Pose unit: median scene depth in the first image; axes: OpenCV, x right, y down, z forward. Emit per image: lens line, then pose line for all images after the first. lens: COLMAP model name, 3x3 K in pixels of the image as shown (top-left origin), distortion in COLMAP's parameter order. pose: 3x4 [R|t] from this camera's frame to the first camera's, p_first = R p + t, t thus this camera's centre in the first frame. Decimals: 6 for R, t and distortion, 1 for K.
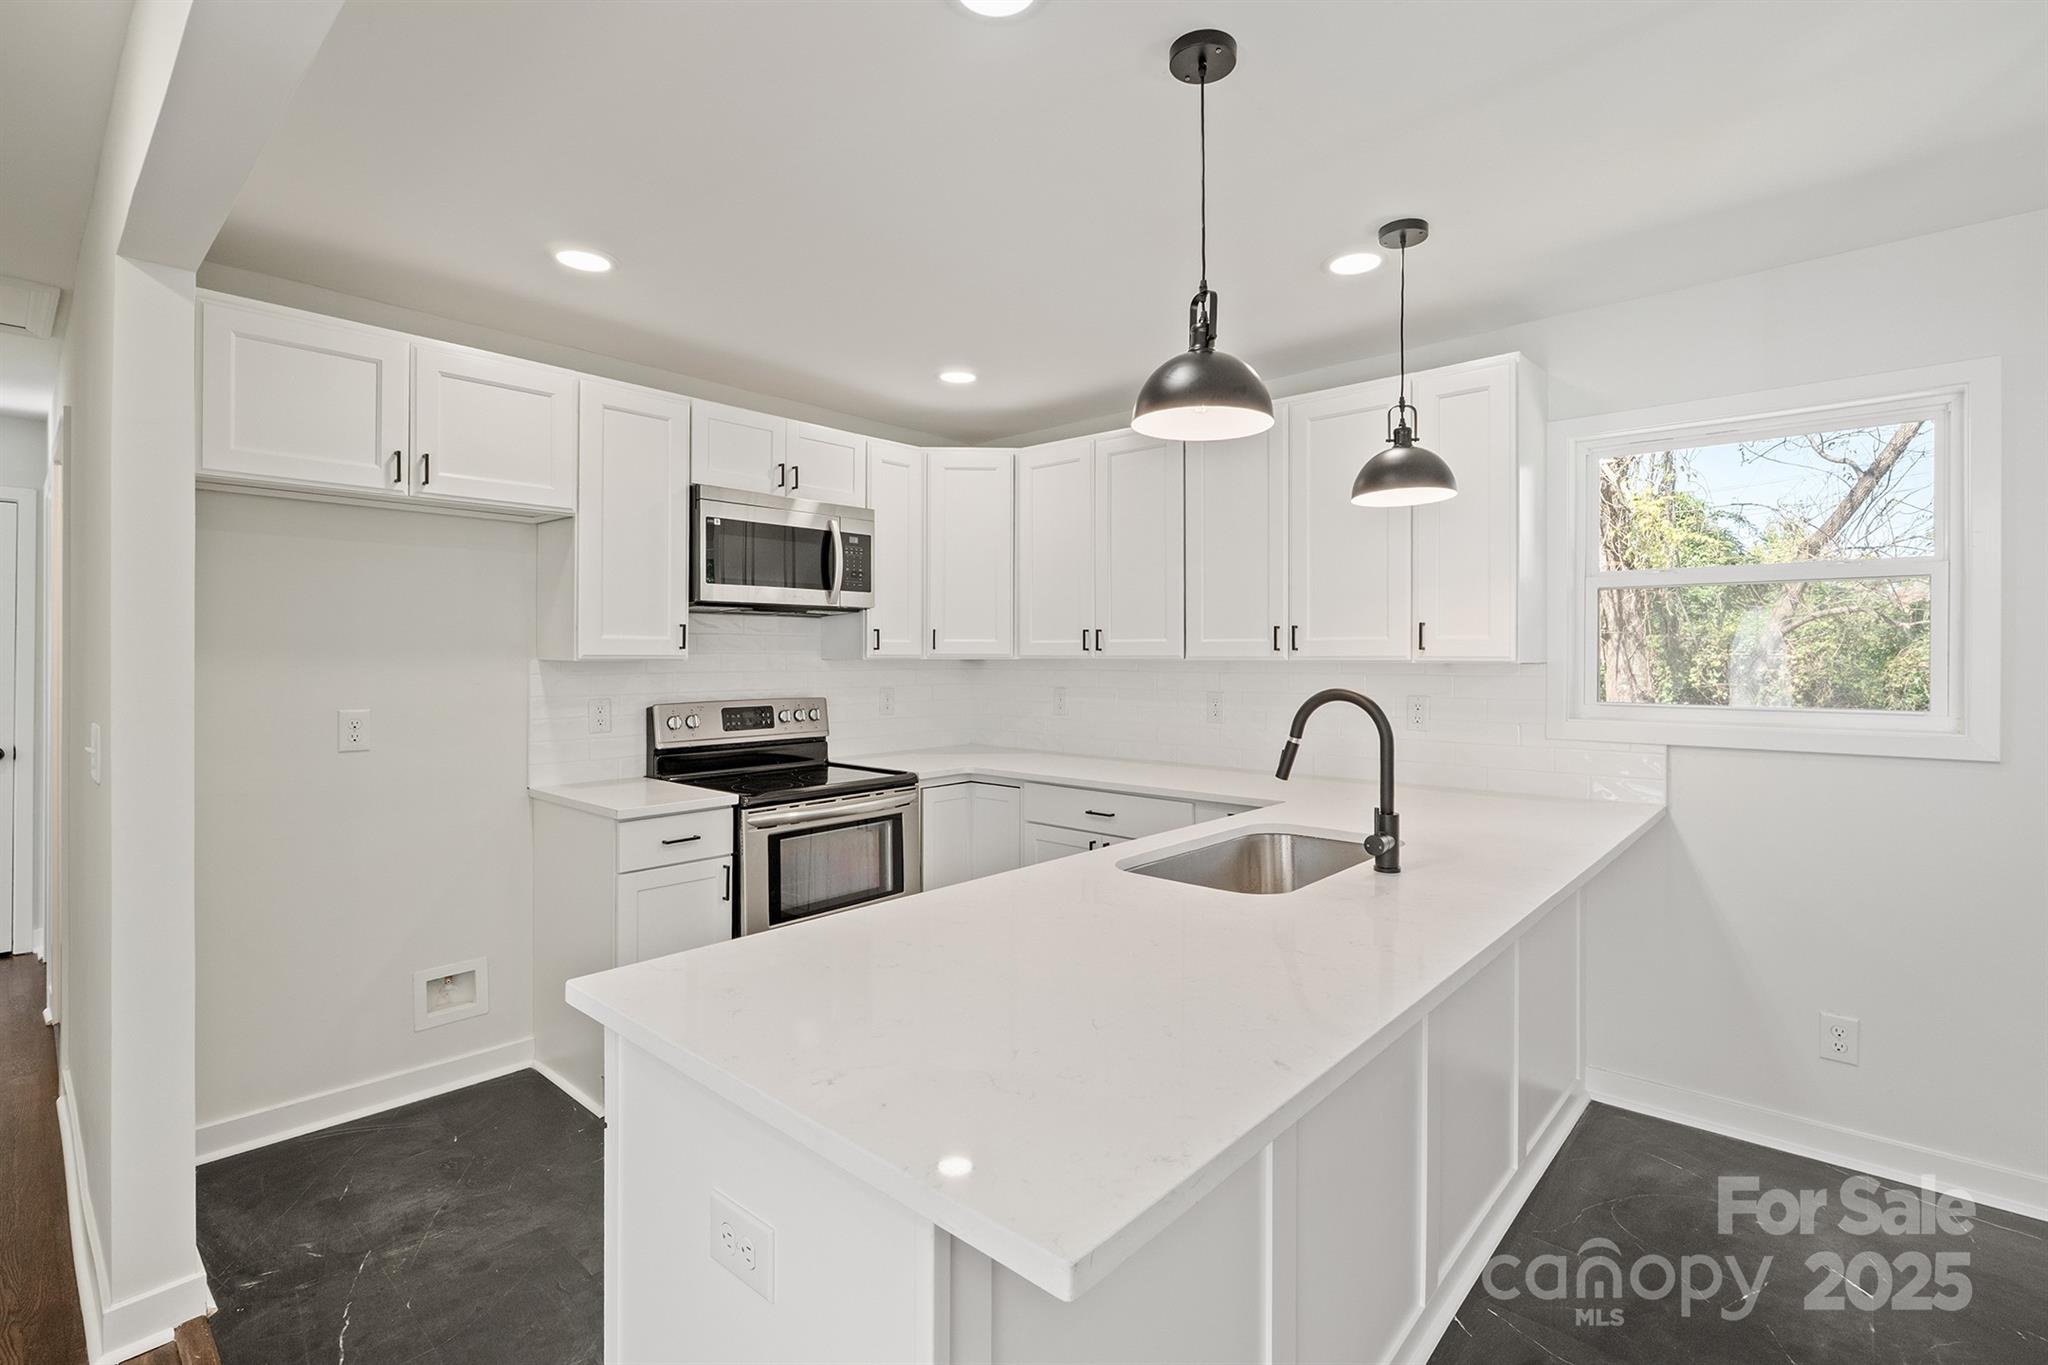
lens RADIAL K [[913.9, 0, 1051.2], [0, 913.9, 660.7], [0, 0, 1]] dist [-0.016249, 0.000000]
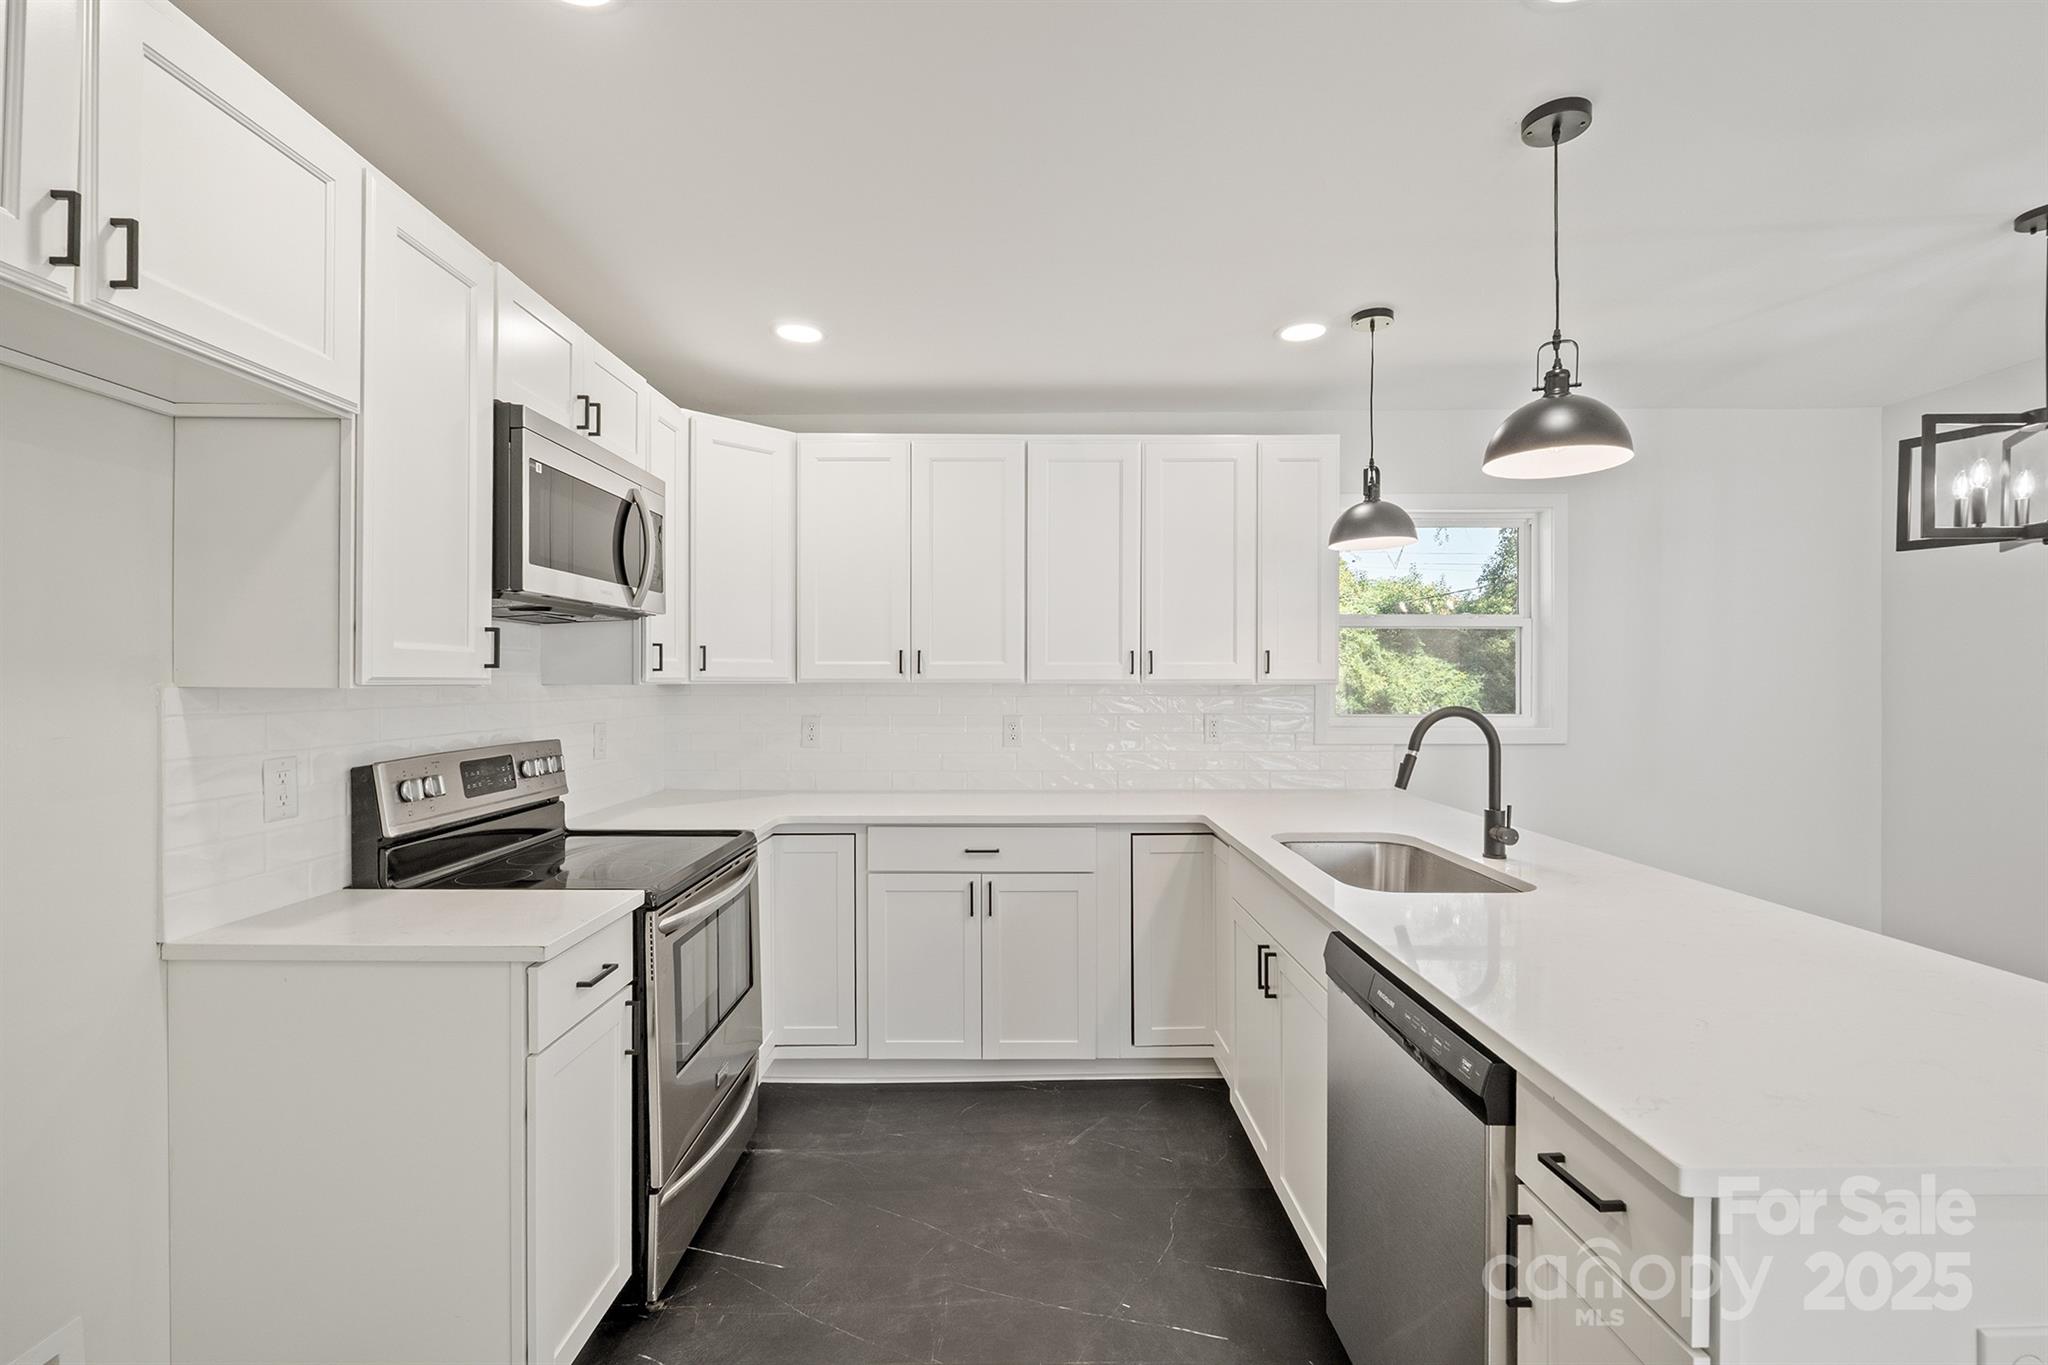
lens RADIAL K [[872.5, 0, 1027.6], [0, 872.5, 684.5], [0, 0, 1]] dist [-0.011974, -0.000493]
pose [[0.757464, -0.004183, 0.652863, -0.474283], [0.004748, 0.999988, 0.000897, -0.000386], [-0.652859, 0.002421, 0.757475, 0.299033]]
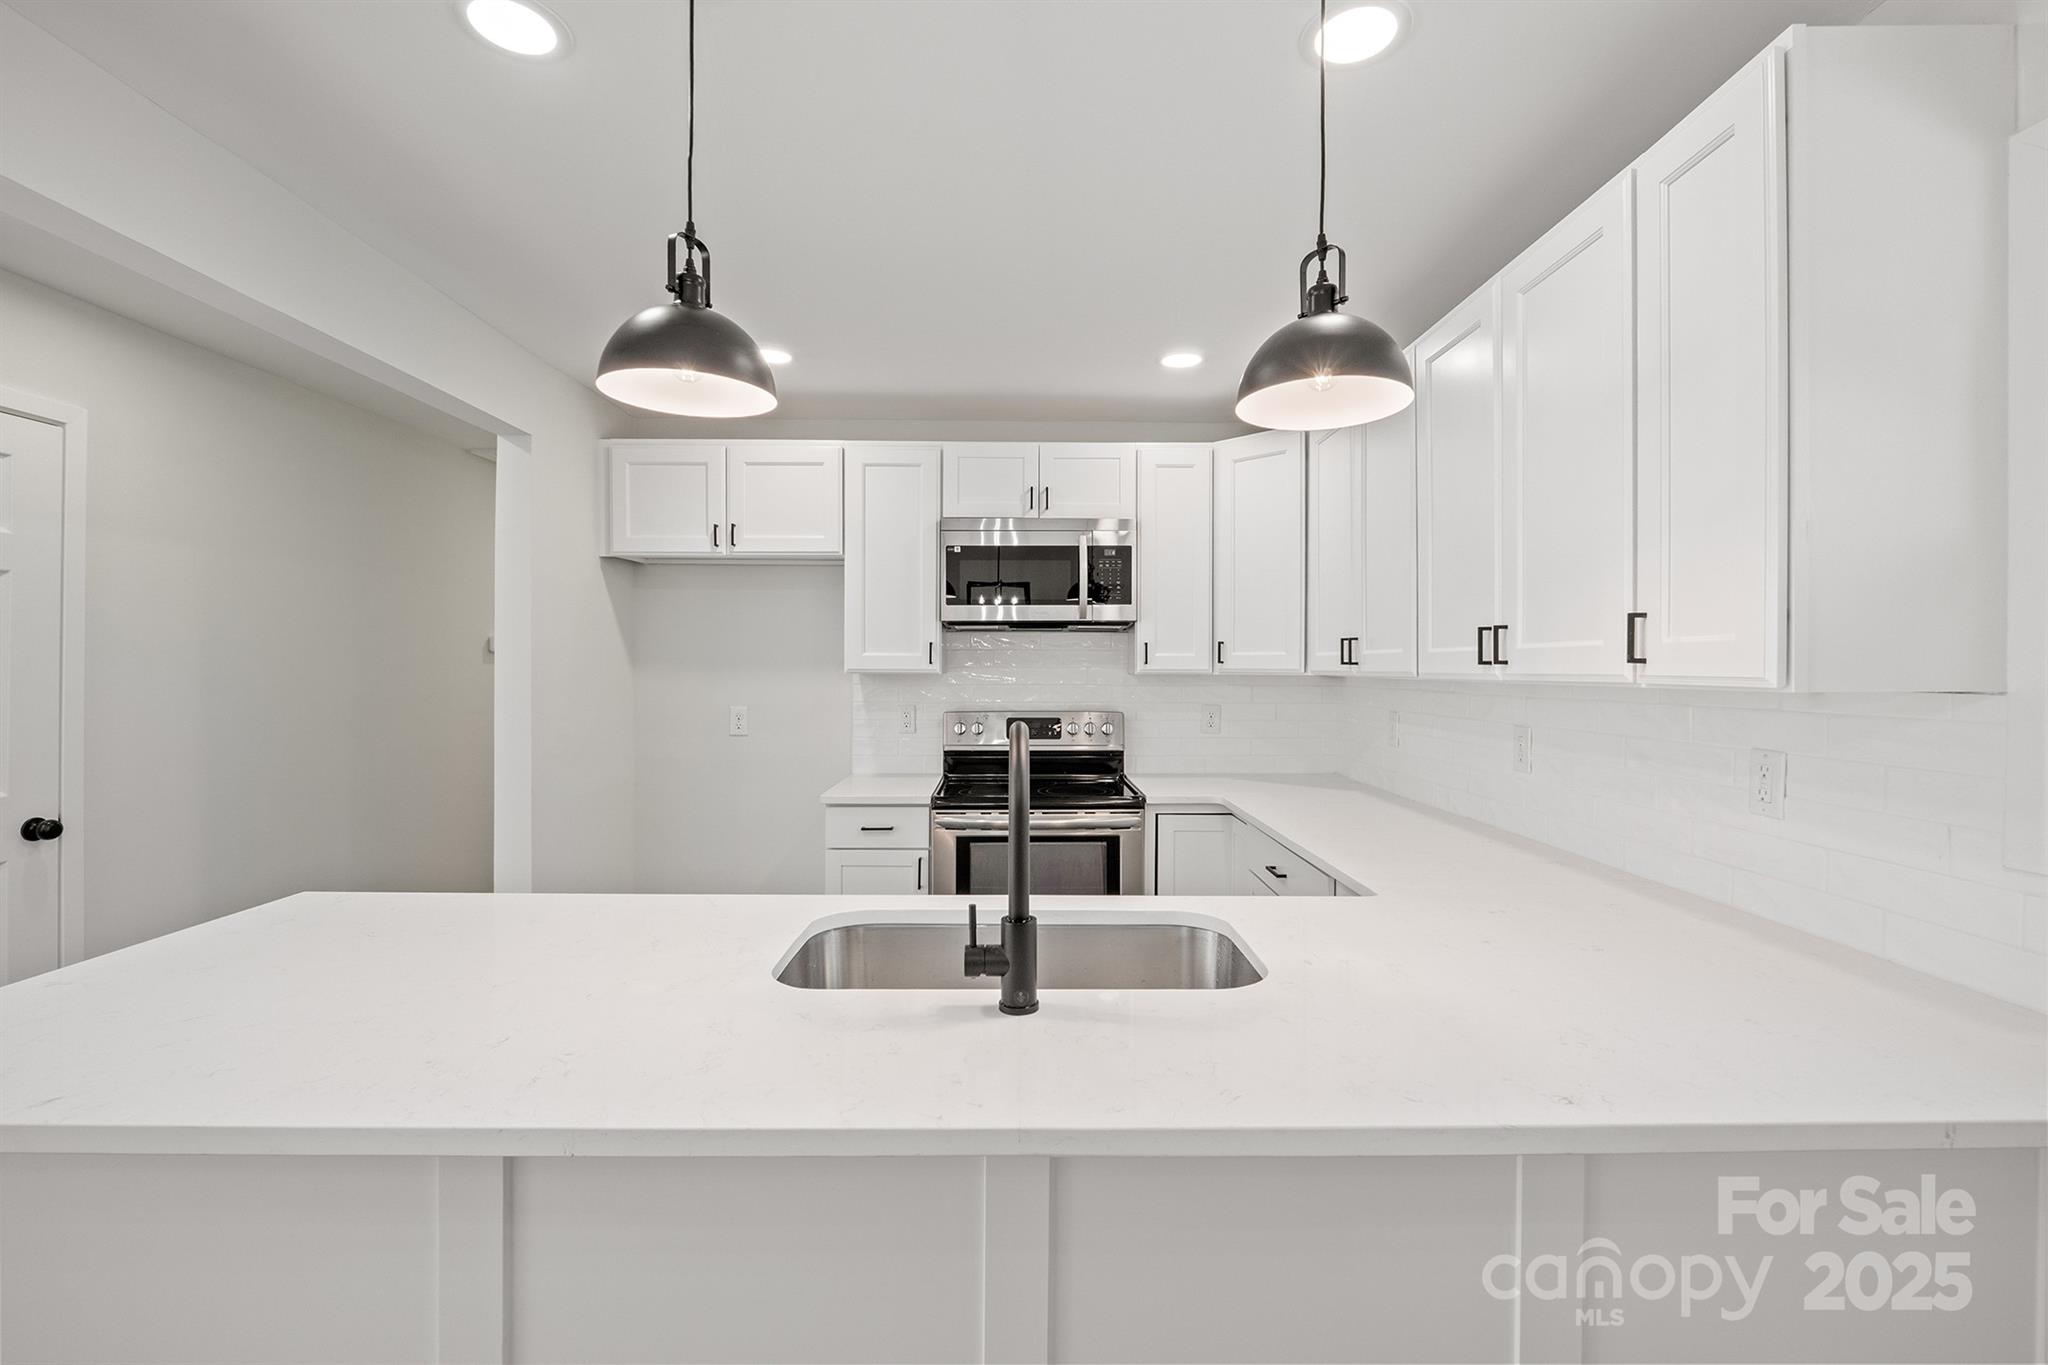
lens RADIAL K [[872.5, 0, 1043.1], [0, 872.5, 671.5], [0, 0, 1]] dist [-0.011974, -0.000493]
pose [[0.677104, 0.004047, -0.735876, 0.457737], [-0.006319, 0.999980, -0.000314, -0.003624], [0.735860, 0.004862, 0.677117, 0.335264]]
